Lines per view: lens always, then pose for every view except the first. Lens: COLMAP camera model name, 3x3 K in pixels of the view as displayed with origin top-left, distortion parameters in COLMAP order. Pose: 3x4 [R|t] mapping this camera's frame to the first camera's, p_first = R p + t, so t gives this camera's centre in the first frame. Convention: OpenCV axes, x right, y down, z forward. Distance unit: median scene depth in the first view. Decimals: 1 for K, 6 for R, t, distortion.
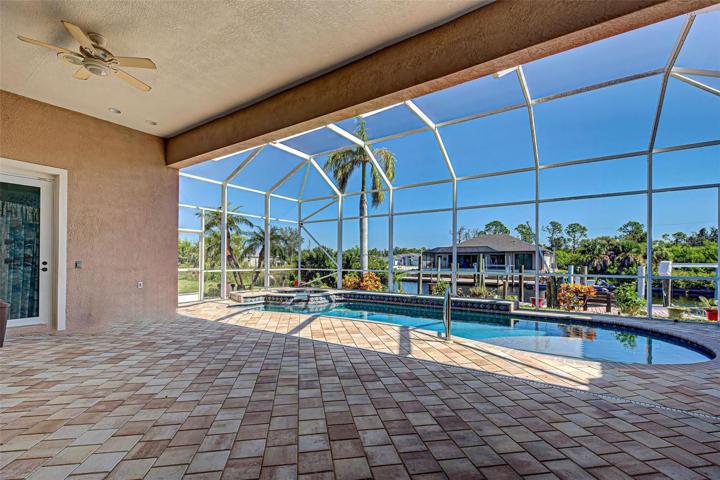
lens RADIAL K [[330.7, 0, 352.0], [0, 330.7, 260.4], [0, 0, 1]] dist [0.008997, -0.000224]
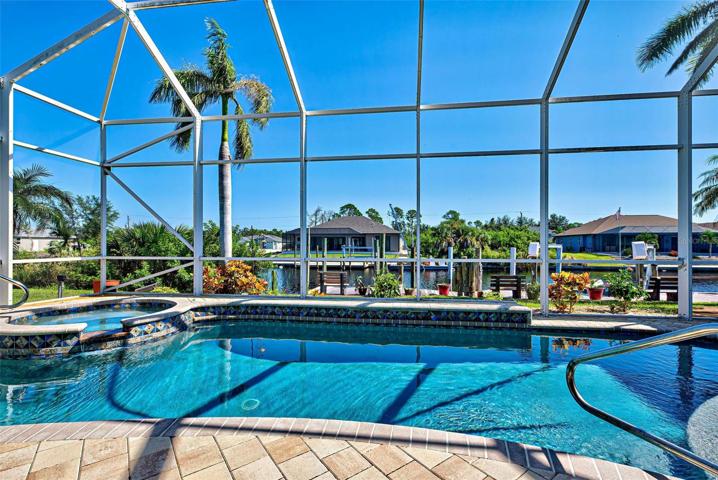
lens RADIAL K [[329.8, 0, 360.7], [0, 329.8, 244.4], [0, 0, 1]] dist [0.008997, -0.000224]
pose [[0.884620, -0.002442, 0.466306, -0.036456], [0.000341, 0.999989, 0.004589, 0.002794], [-0.466312, -0.003901, 0.884612, 0.282612]]
